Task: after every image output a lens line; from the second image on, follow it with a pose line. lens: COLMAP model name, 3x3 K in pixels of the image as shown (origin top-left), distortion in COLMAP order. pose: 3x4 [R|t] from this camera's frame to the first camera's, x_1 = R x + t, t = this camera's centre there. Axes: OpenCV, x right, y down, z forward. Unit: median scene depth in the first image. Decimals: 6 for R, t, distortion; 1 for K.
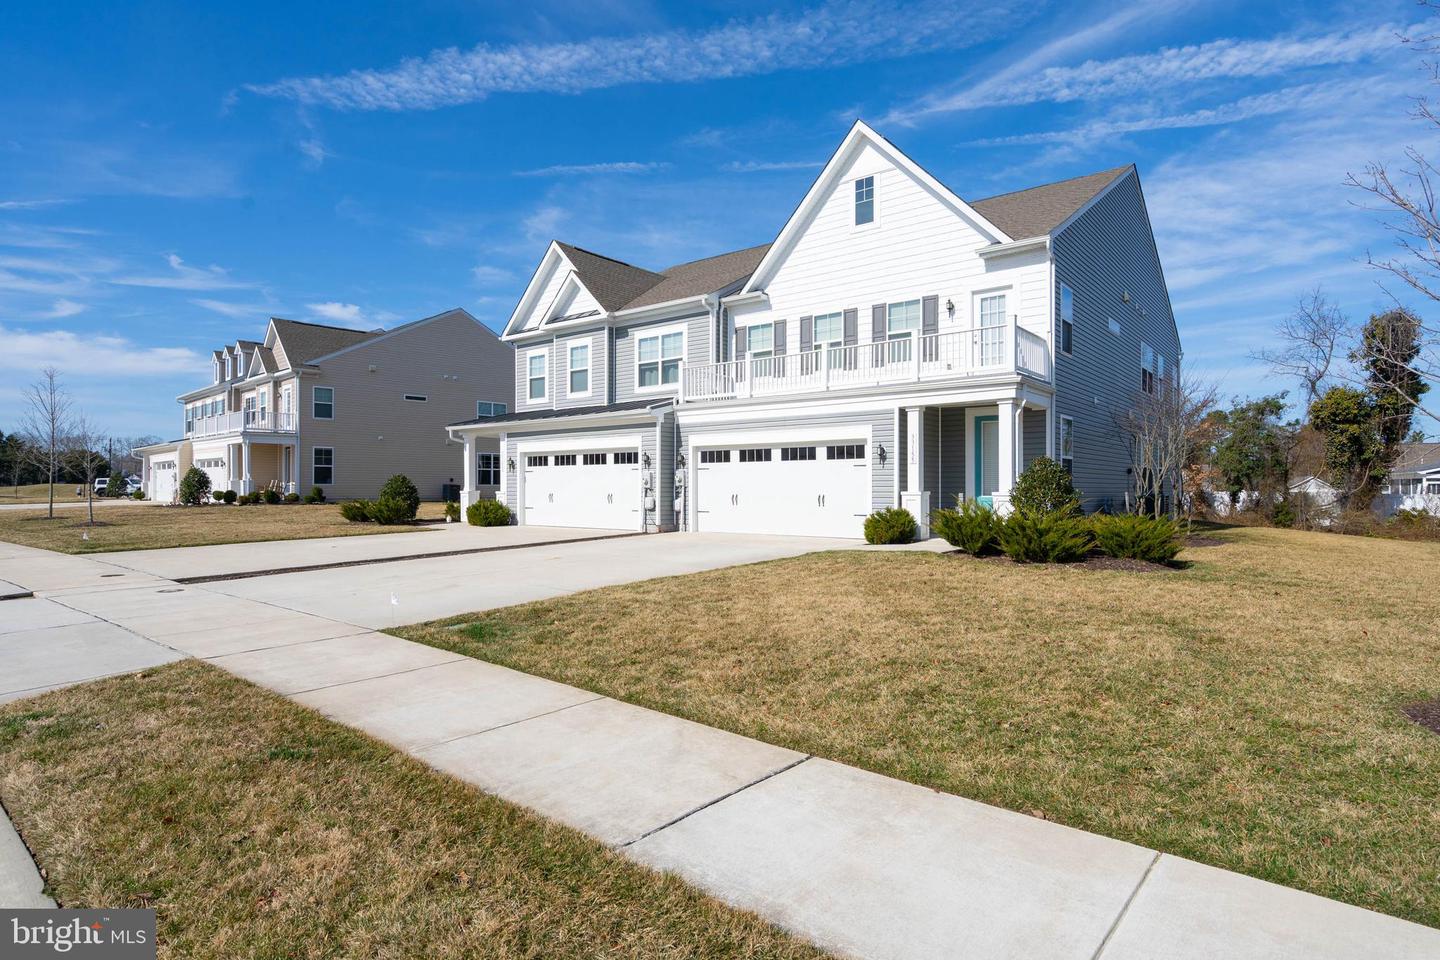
lens RADIAL K [[802.3, 0, 720.0], [0, 802.3, 480.0], [0, 0, 1]] dist [0.014731, 0.000425]
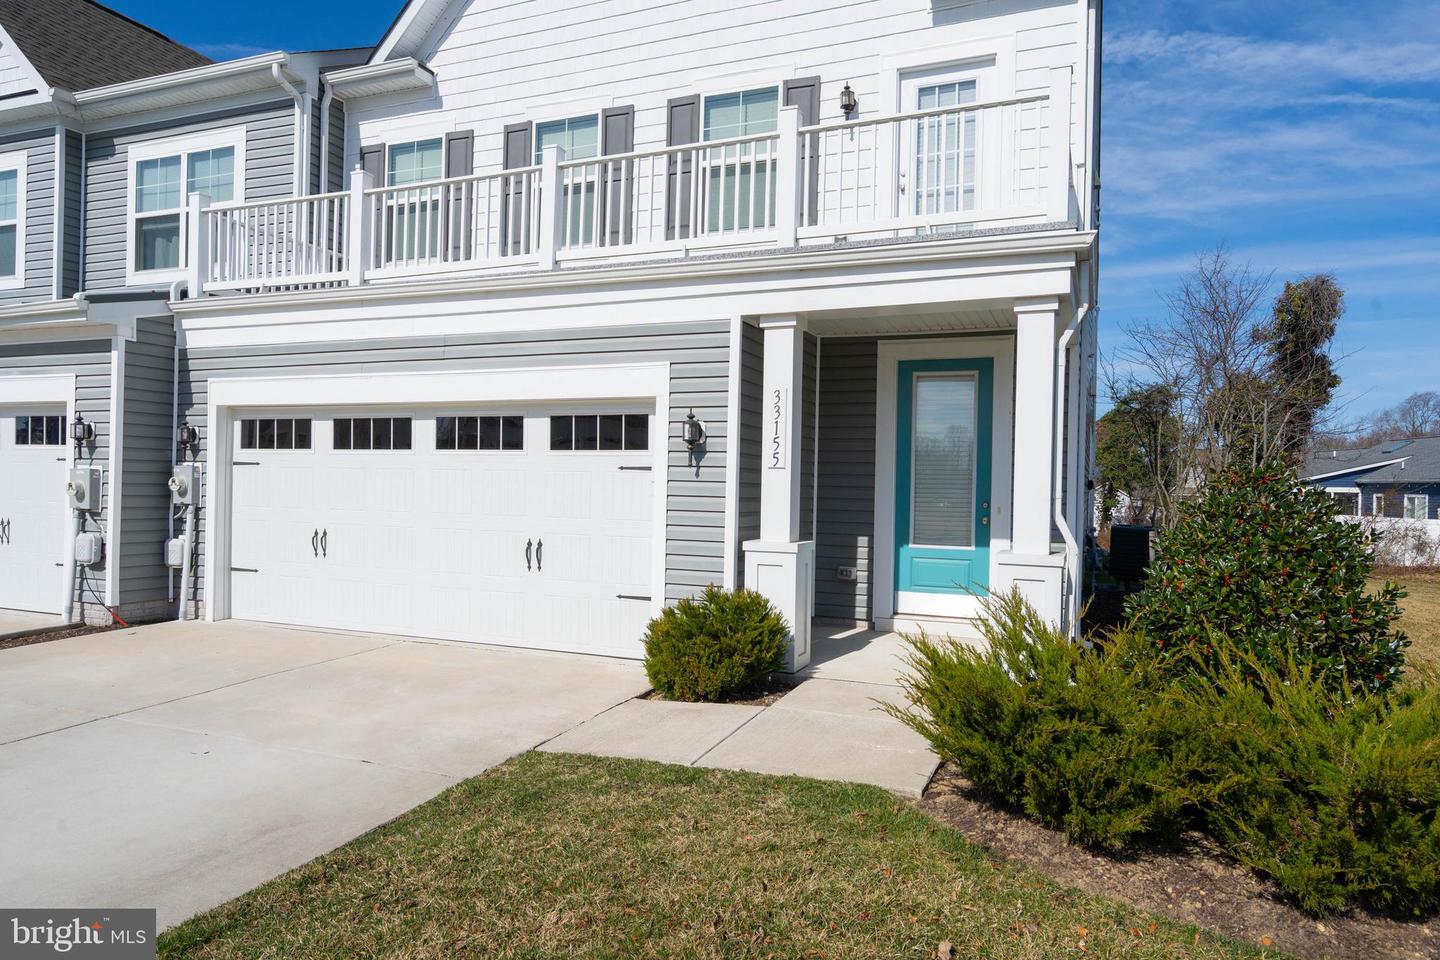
lens RADIAL K [[813.8, 0, 720.0], [0, 813.8, 480.0], [0, 0, 1]] dist [0.003126, 0.000626]
pose [[0.956857, 0.018980, 0.289939, 0.087585], [-0.022910, 0.999686, 0.010164, -0.015001], [-0.289655, -0.016368, 0.956991, 0.536426]]
